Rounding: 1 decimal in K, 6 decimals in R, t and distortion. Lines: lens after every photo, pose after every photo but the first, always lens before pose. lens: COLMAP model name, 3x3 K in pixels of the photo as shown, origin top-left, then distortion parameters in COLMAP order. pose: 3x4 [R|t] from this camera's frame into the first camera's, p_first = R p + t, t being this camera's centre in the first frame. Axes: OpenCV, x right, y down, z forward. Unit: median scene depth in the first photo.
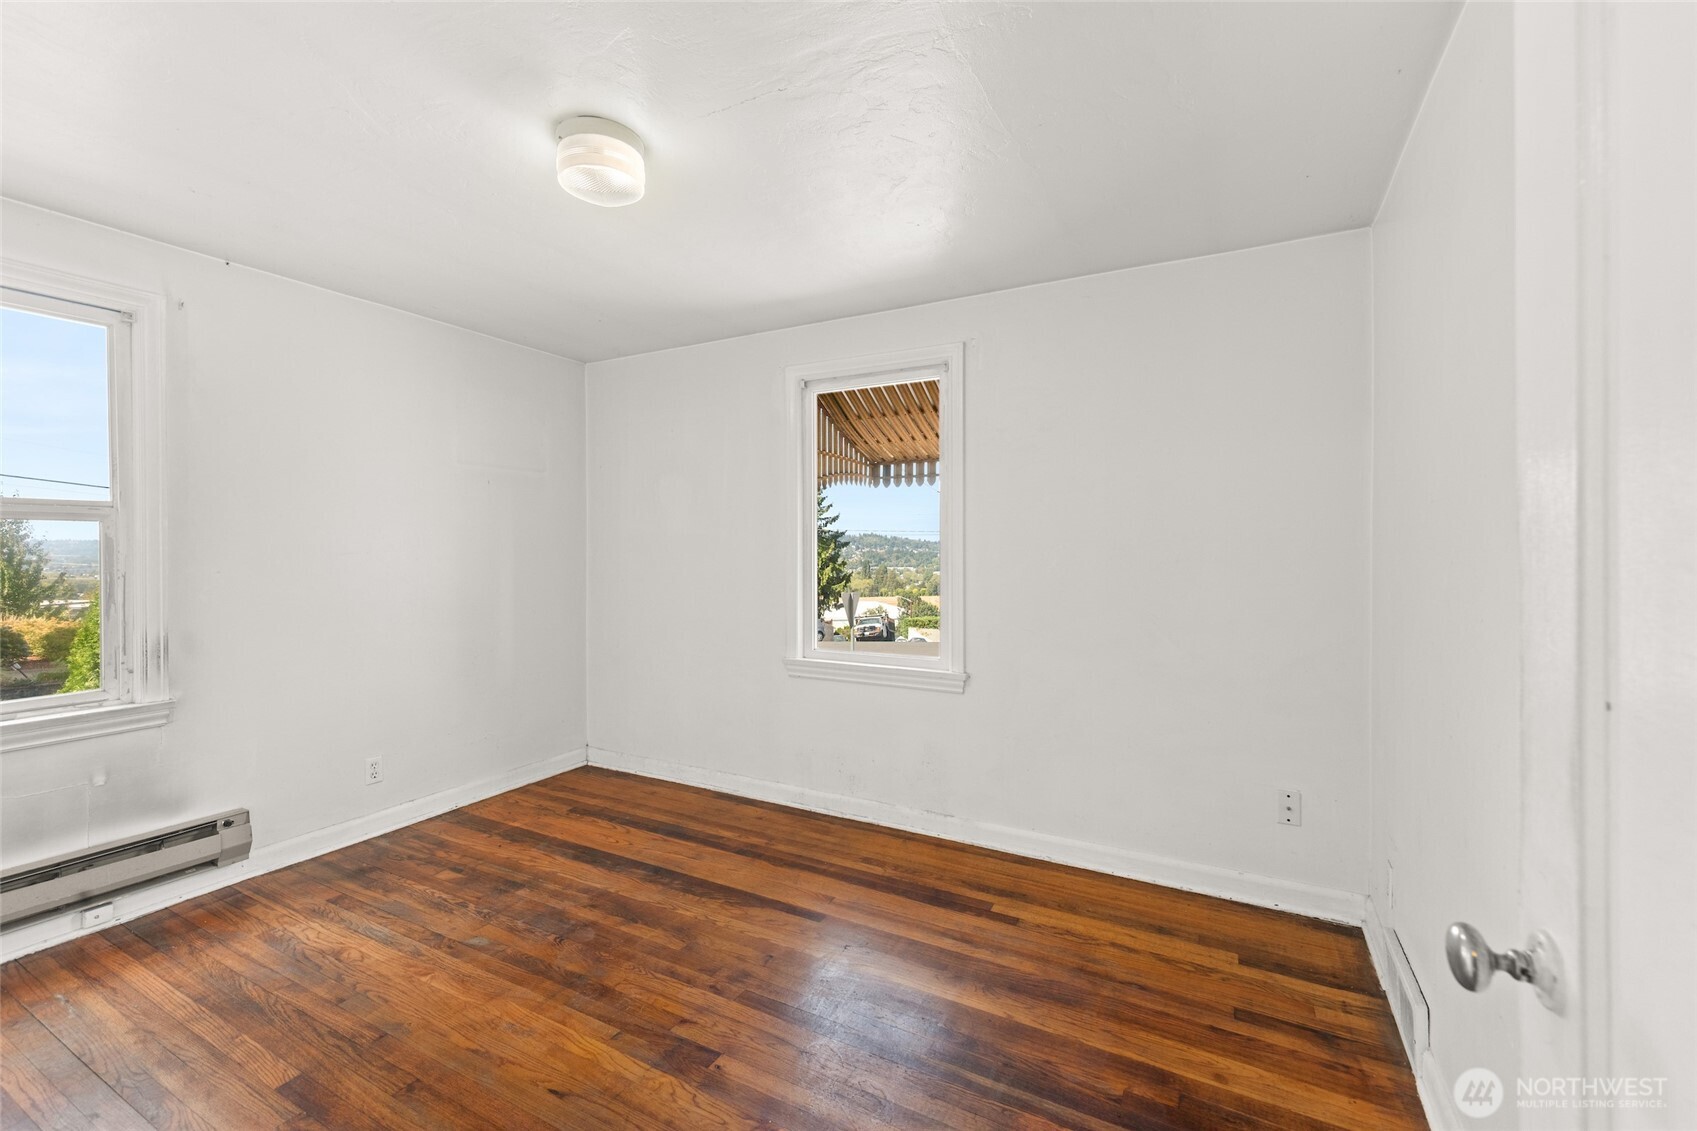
lens RADIAL K [[708.0, 0, 853.2], [0, 708.0, 565.5], [0, 0, 1]] dist [0.008893, -0.001698]
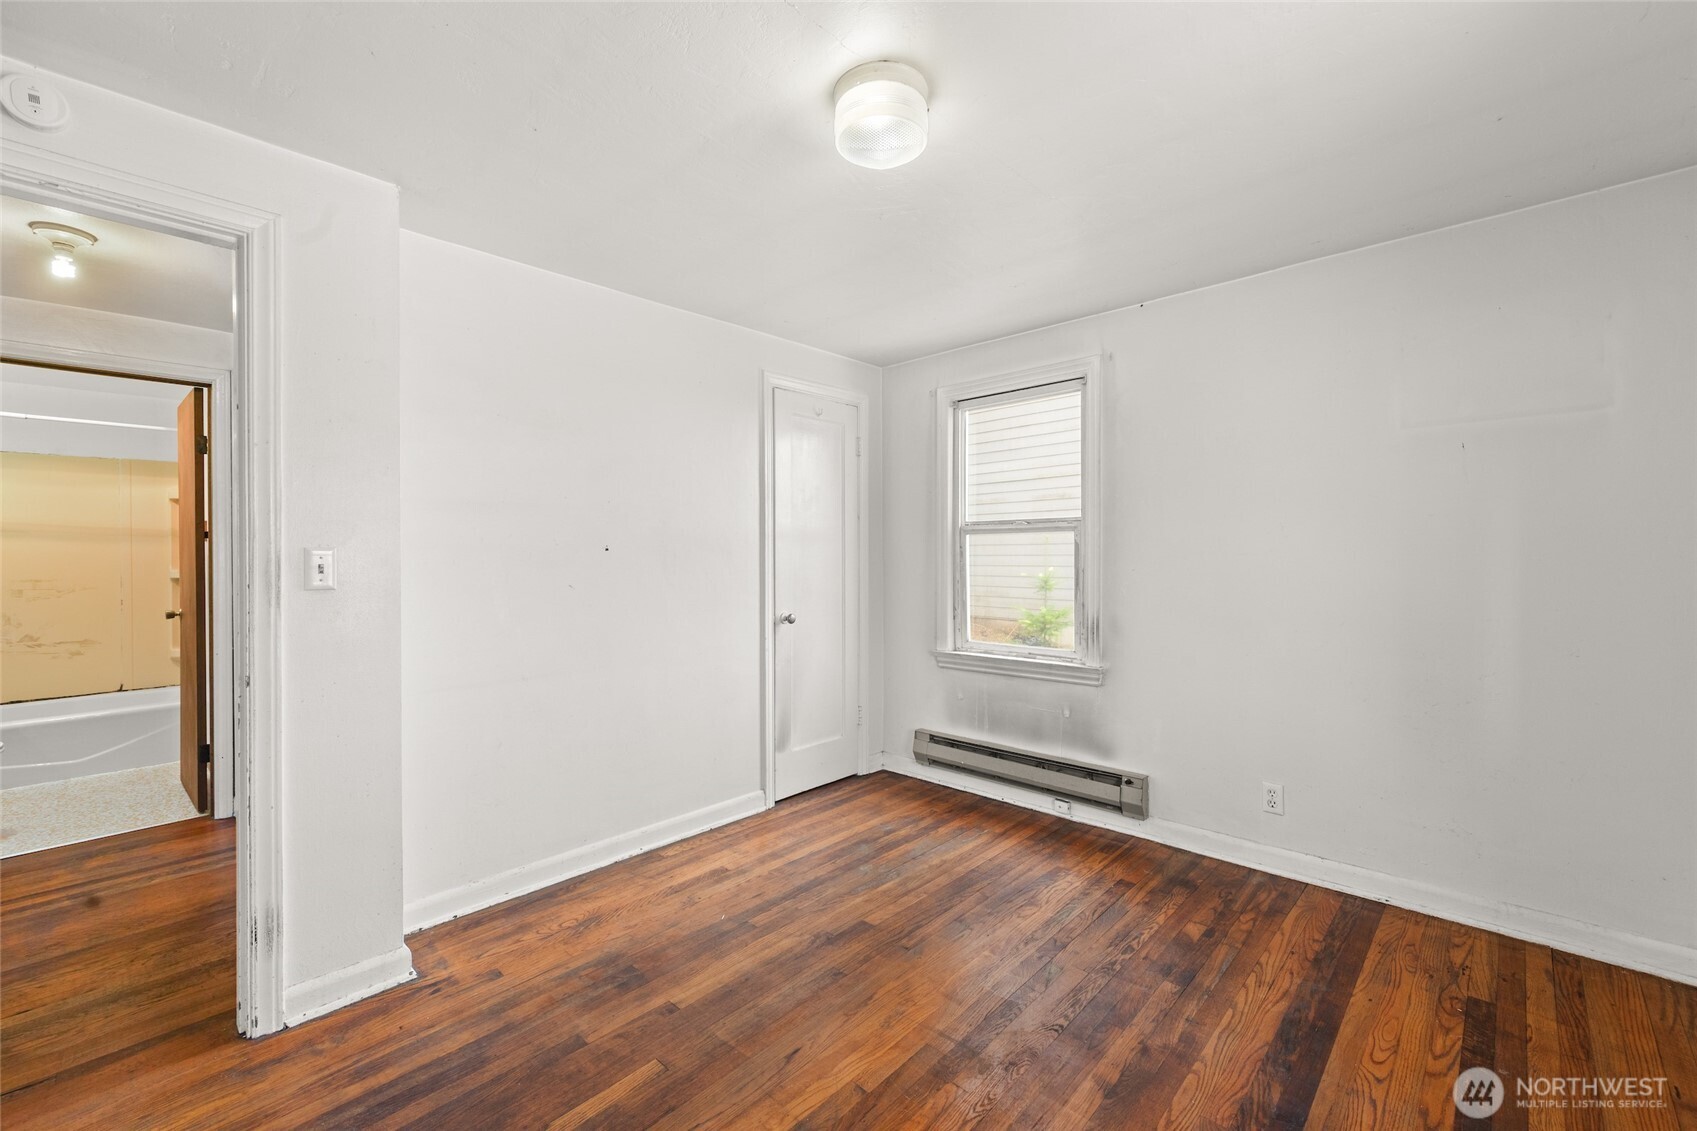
lens RADIAL K [[708.0, 0, 854.0], [0, 708.0, 564.0], [0, 0, 1]] dist [0.008893, -0.001698]
pose [[-0.259893, 0.014906, -0.965522, 0.374289], [-0.016420, 0.999668, 0.019853, -0.016414], [0.965498, 0.021013, -0.259562, 0.855476]]
